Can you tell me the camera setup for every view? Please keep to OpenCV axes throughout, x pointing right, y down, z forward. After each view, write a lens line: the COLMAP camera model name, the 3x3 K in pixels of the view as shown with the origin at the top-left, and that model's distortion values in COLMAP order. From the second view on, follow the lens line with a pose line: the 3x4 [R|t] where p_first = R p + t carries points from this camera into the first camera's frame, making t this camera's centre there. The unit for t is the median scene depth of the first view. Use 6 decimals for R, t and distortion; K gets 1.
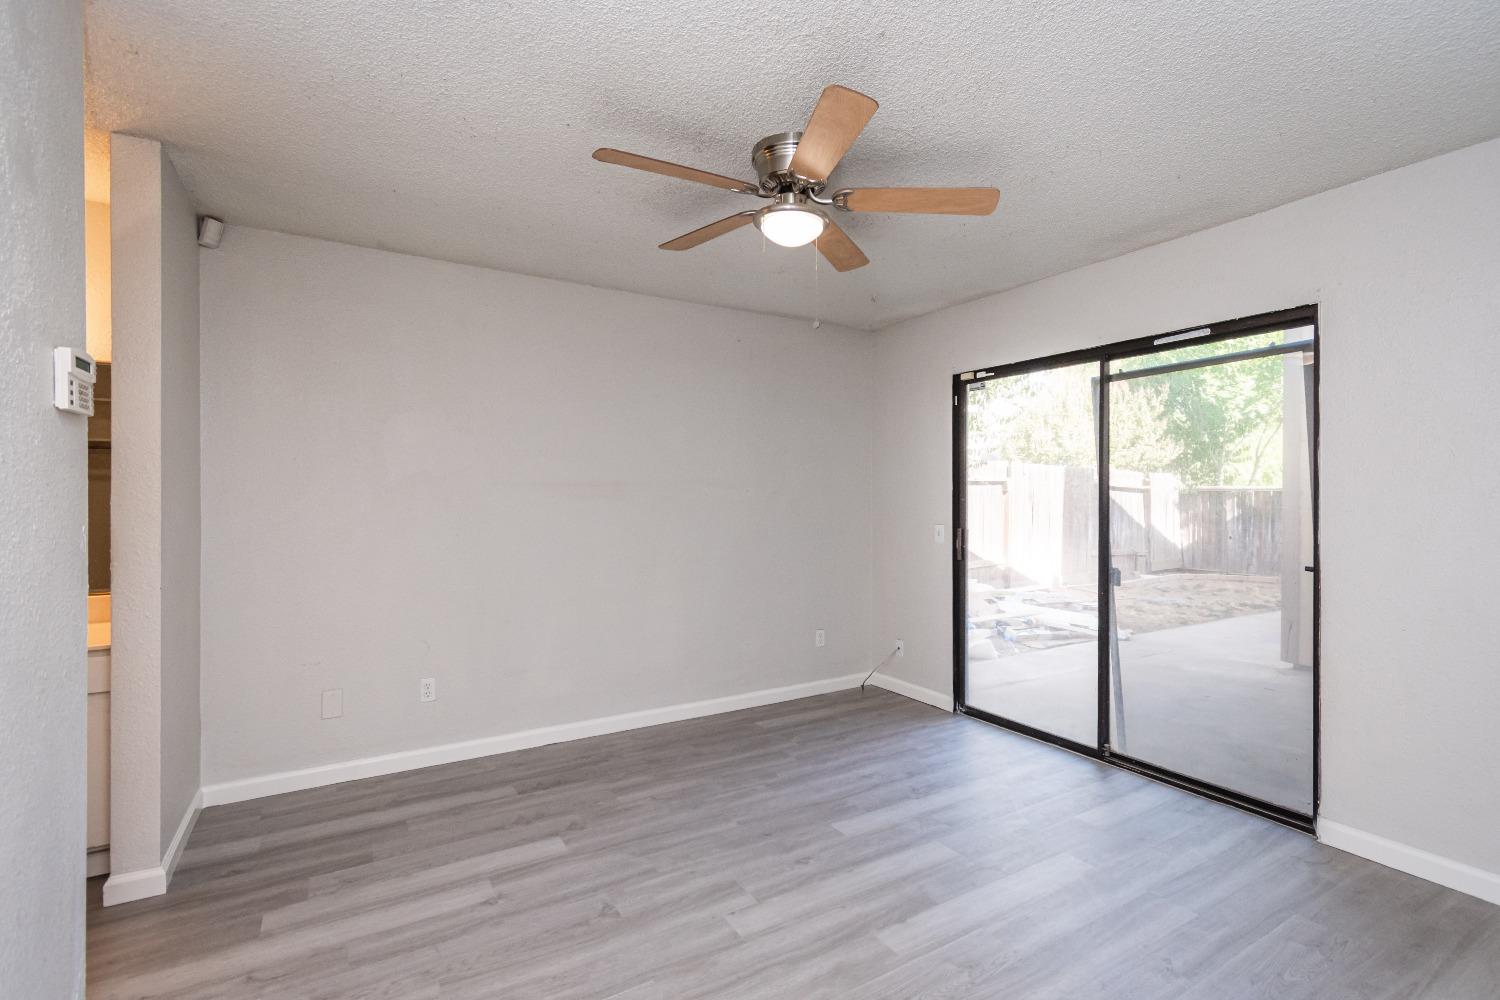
lens RADIAL K [[687.6, 0, 742.4], [0, 687.6, 494.3], [0, 0, 1]] dist [0.004323, 0.000114]
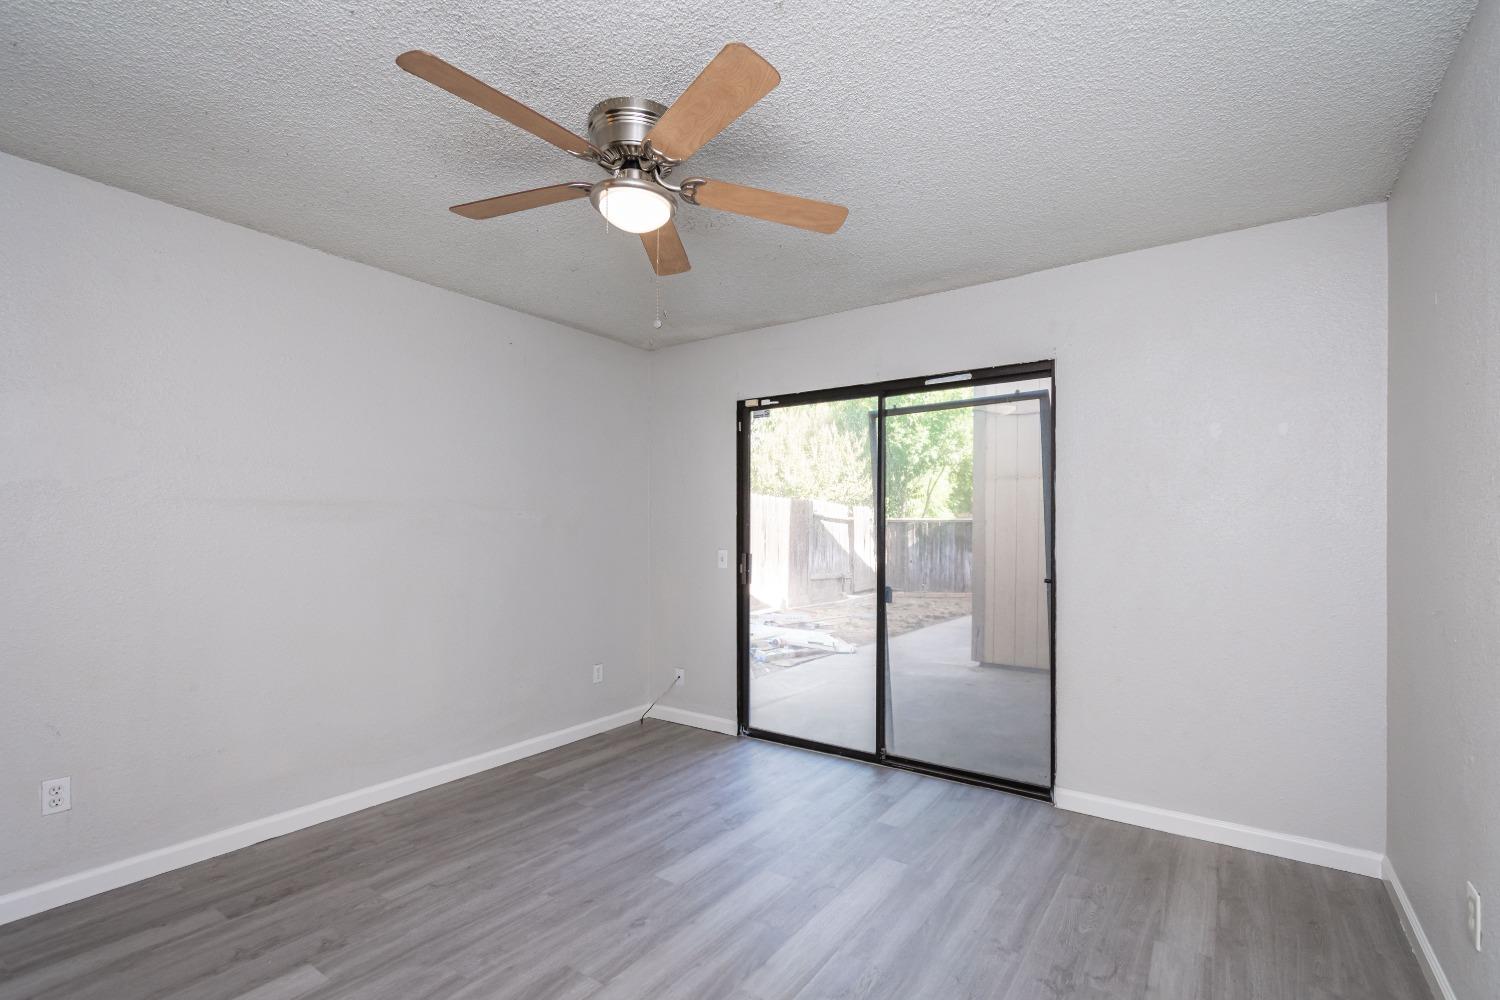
lens RADIAL K [[687.6, 0, 752.1], [0, 687.6, 527.8], [0, 0, 1]] dist [0.004323, 0.000114]
pose [[0.915115, 0.002528, 0.403185, -0.118169], [-0.004084, 0.999987, 0.002999, 0.013497], [-0.403172, -0.004391, 0.915114, 0.105408]]
